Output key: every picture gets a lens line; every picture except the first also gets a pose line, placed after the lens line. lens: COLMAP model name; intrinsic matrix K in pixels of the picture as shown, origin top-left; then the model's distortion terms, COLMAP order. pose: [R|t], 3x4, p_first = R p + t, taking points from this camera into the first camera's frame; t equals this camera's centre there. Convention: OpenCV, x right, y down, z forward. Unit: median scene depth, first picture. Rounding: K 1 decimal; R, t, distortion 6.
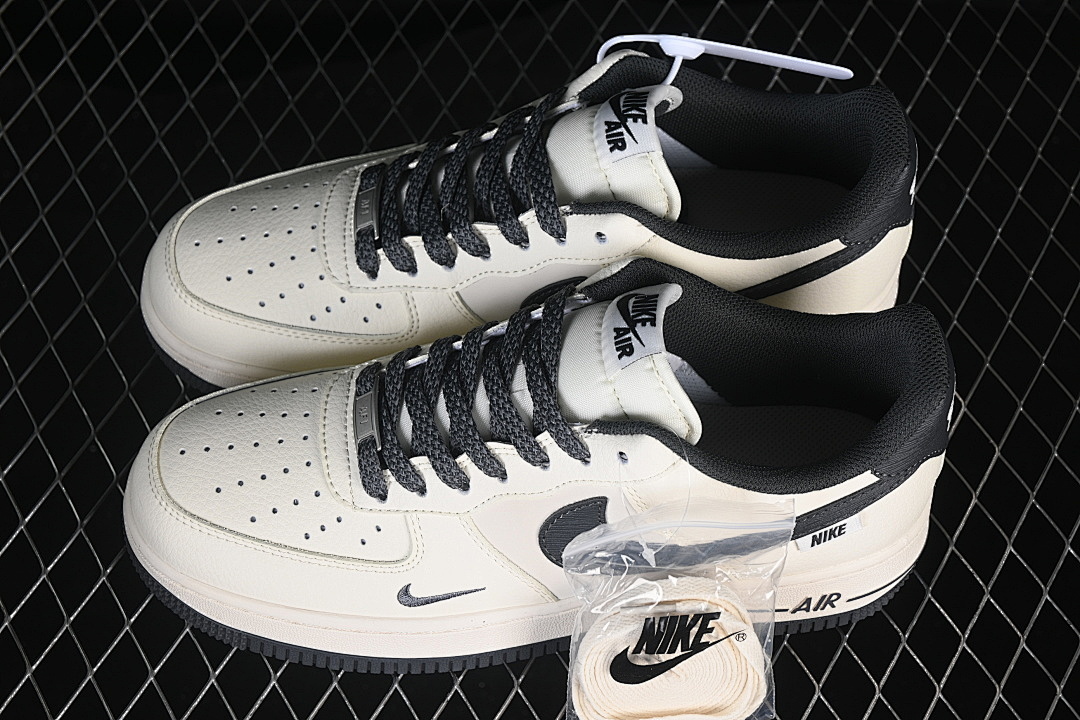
lens RADIAL K [[2313.0, 0, 539.7], [0, 2313.0, 358.4], [0, 0, 1]] dist [-0.027467, 0.000000]
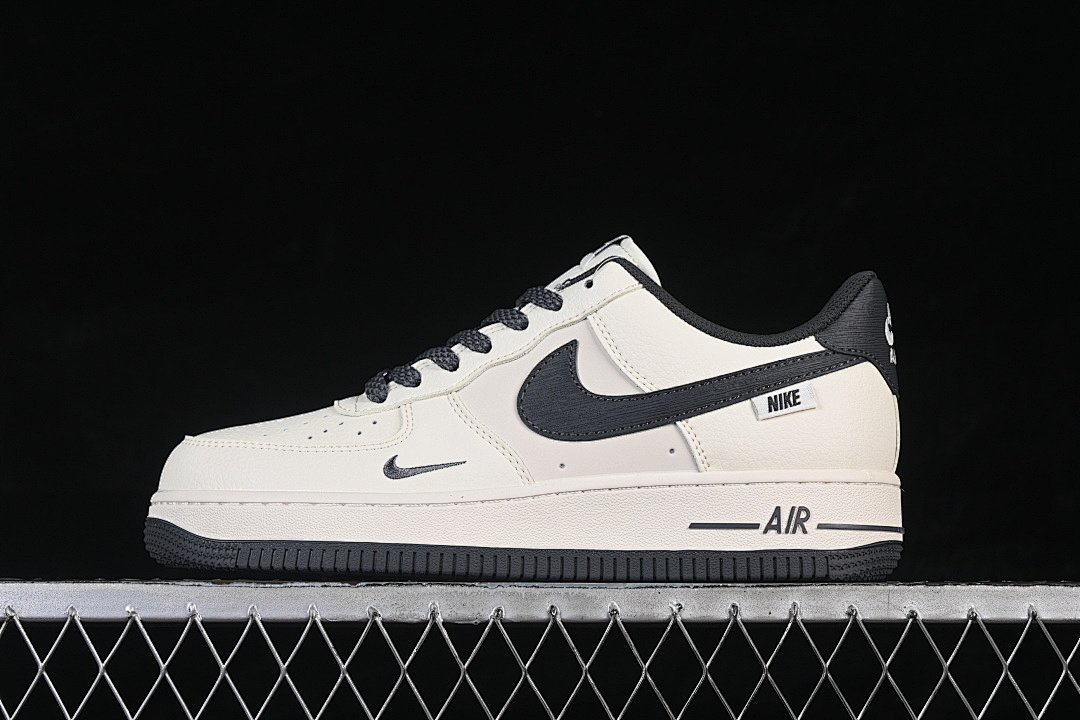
lens RADIAL K [[2313.0, 0, 542.6], [0, 2313.0, 353.8], [0, 0, 1]] dist [-0.027467, 0.000000]
pose [[0.991225, -0.026119, -0.129581, 0.153429], [-0.103796, 0.453220, -0.885335, 1.030087], [0.081852, 0.891016, 0.446532, 0.488825]]
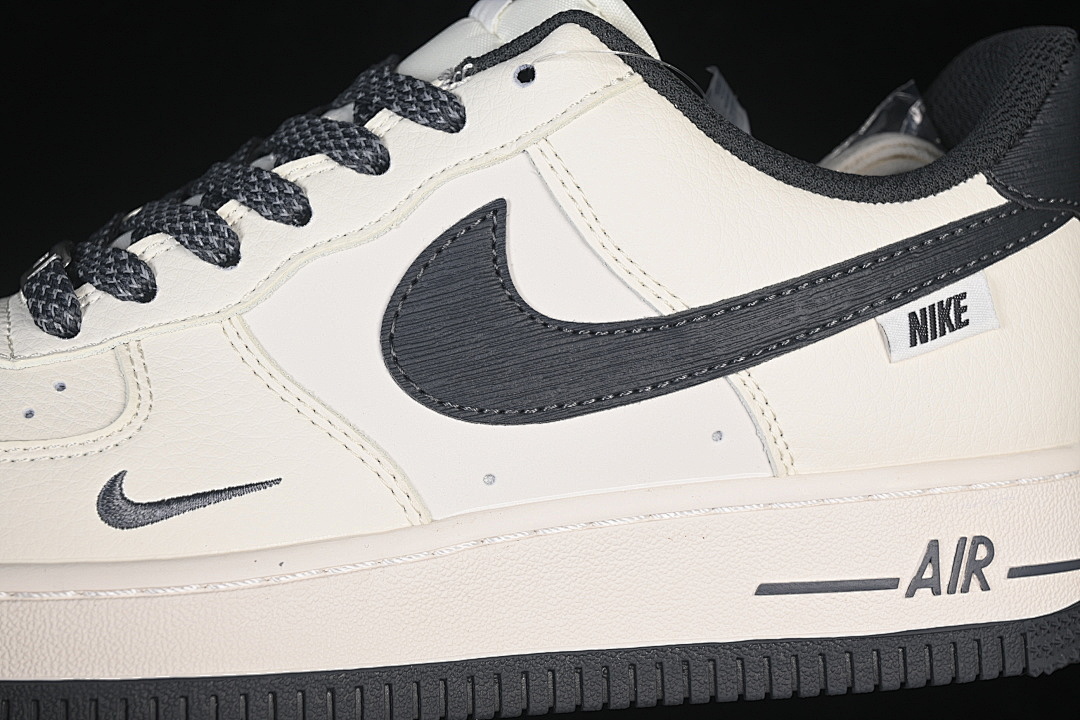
lens RADIAL K [[2313.0, 0, 567.9], [0, 2313.0, 343.8], [0, 0, 1]] dist [-0.027467, 0.000000]
pose [[0.992816, -0.051501, 0.107998, -0.014350], [0.116231, 0.629315, -0.768409, 0.468733], [-0.028391, 0.775442, 0.630781, 0.677079]]
